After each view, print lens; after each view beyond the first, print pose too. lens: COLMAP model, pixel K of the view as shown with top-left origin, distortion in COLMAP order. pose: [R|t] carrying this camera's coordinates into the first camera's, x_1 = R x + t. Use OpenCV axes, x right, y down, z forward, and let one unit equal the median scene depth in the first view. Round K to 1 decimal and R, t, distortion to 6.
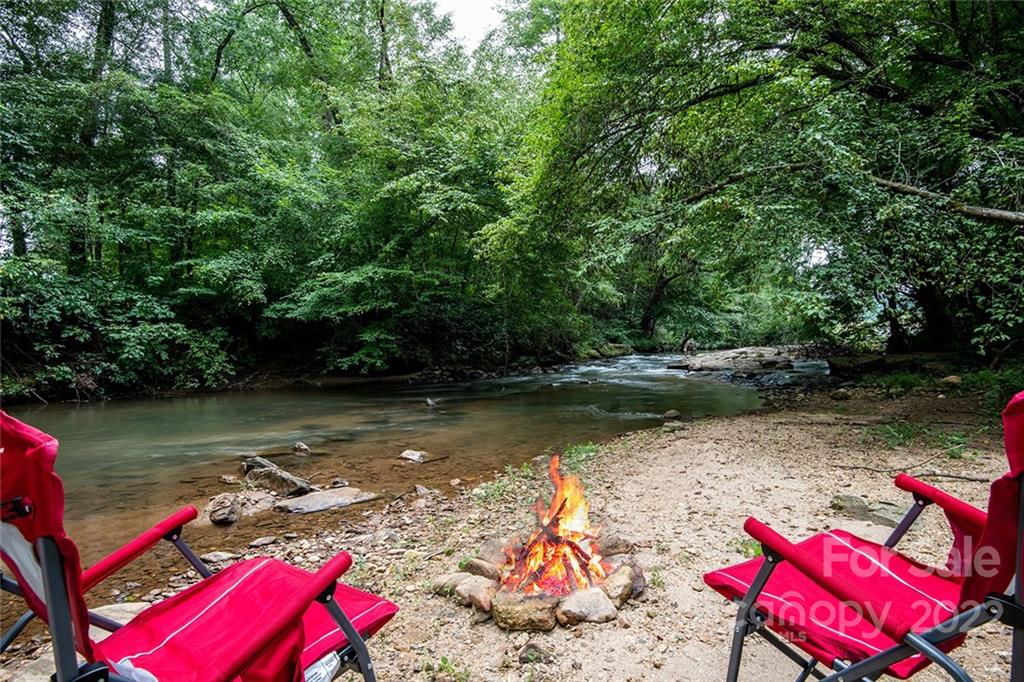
lens RADIAL K [[487.1, 0, 509.1], [0, 487.1, 340.3], [0, 0, 1]] dist [-0.013840, -0.020649]
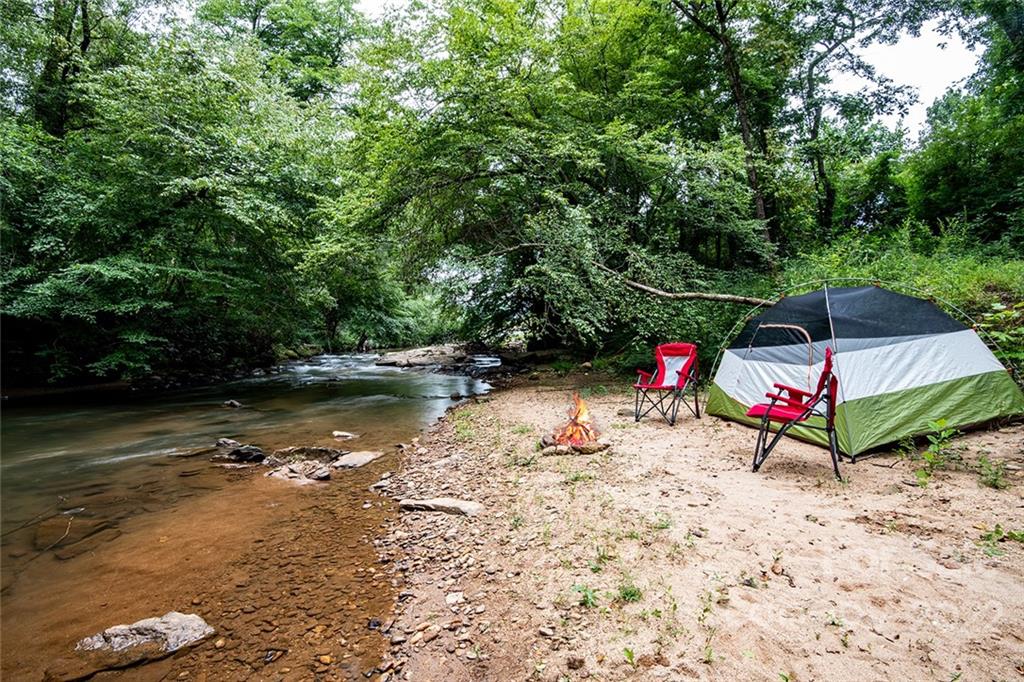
lens RADIAL K [[480.8, 0, 507.4], [0, 480.8, 341.2], [0, 0, 1]] dist [-0.012361, -0.021371]
pose [[0.759713, -0.000229, 0.650258, -0.301990], [-0.001629, 0.999996, 0.002255, -0.004917], [-0.650256, -0.002773, 0.759710, -0.106349]]
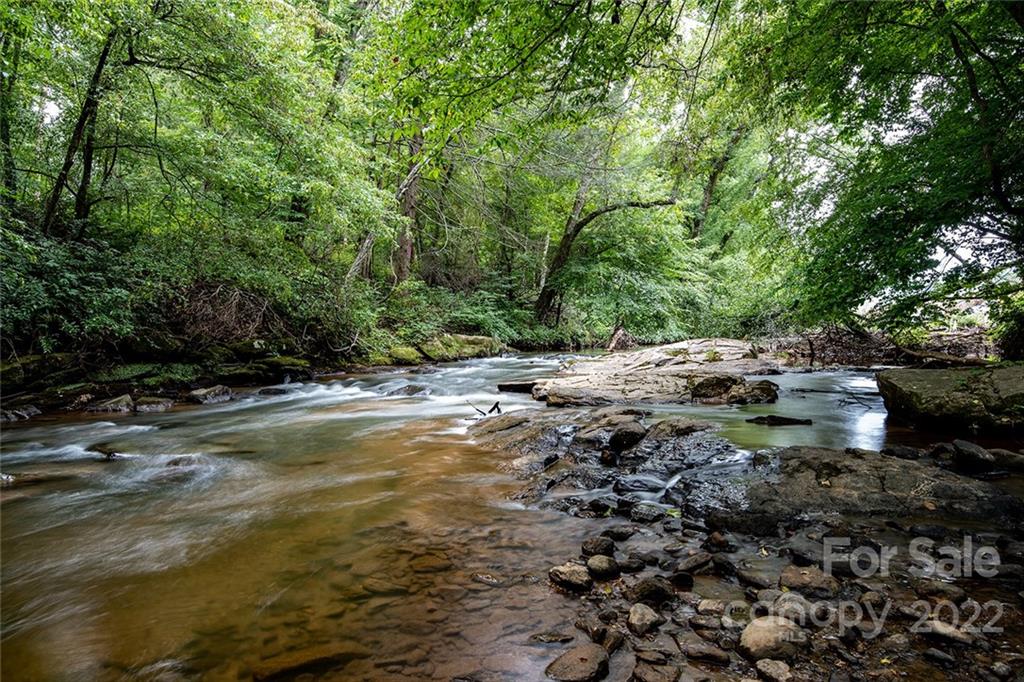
lens RADIAL K [[634.0, 0, 512.0], [0, 634.0, 341.0], [0, 0, 1]] dist [0.003719, 0.000663]
pose [[0.993643, -0.004705, 0.112475, 0.475364], [0.003359, 0.999920, 0.012154, 0.013504], [-0.112523, -0.011699, 0.993580, 0.777441]]
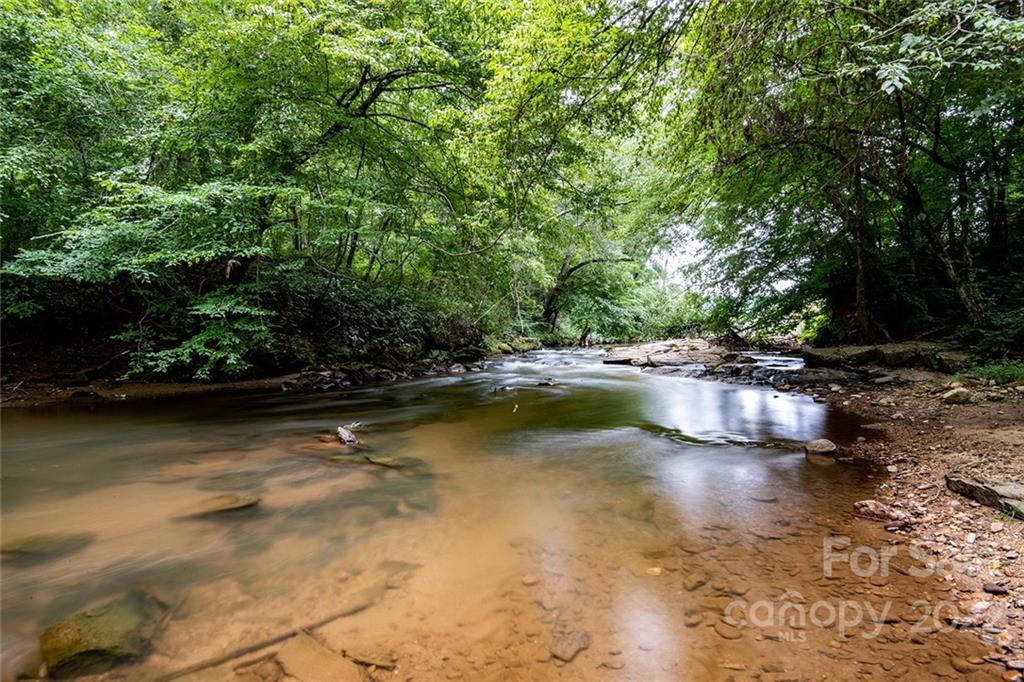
lens RADIAL K [[487.1, 0, 509.1], [0, 487.1, 340.3], [0, 0, 1]] dist [-0.013840, -0.020649]
pose [[0.965639, 0.000117, 0.259886, -0.101512], [-0.001804, 0.999979, 0.006254, 0.019590], [-0.259880, -0.006508, 0.965619, 0.368020]]
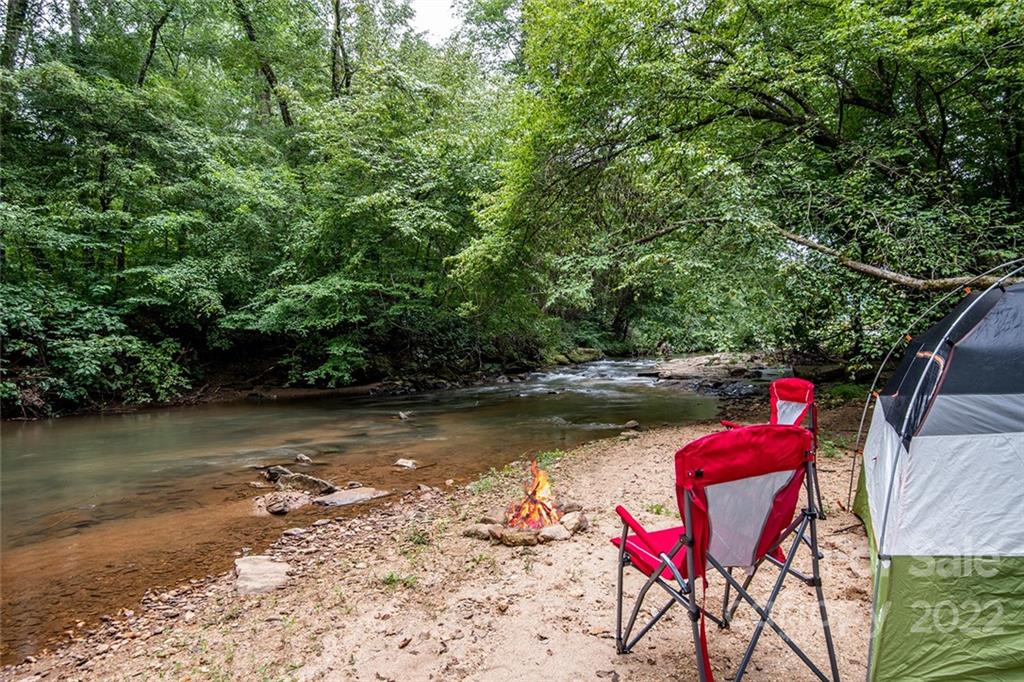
lens RADIAL K [[568.4, 0, 509.5], [0, 568.4, 341.5], [0, 0, 1]] dist [-0.000148, -0.021872]
pose [[0.996865, -0.000830, 0.079117, -0.025851], [0.000468, 0.999989, 0.004592, -0.026426], [-0.079120, -0.004541, 0.996855, -0.163430]]
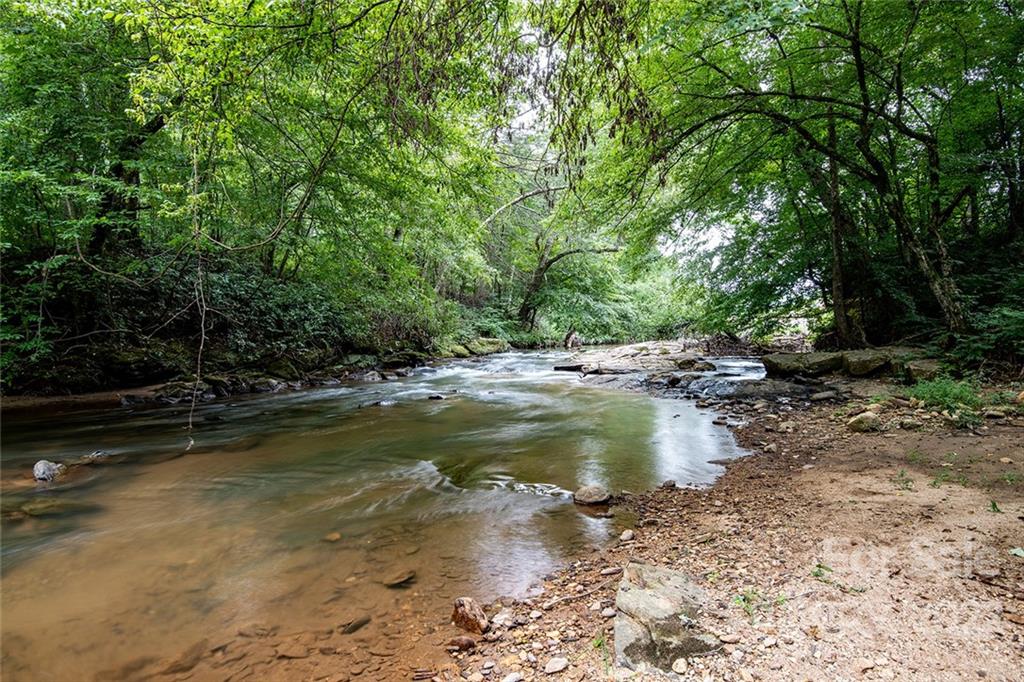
lens RADIAL K [[538.3, 0, 508.4], [0, 538.3, 343.5], [0, 0, 1]] dist [0.019533, -0.057769]
pose [[0.969729, -0.002203, 0.244174, 0.092492], [-0.001399, 0.999893, 0.014576, 0.008210], [-0.244180, -0.014476, 0.969622, 0.363393]]
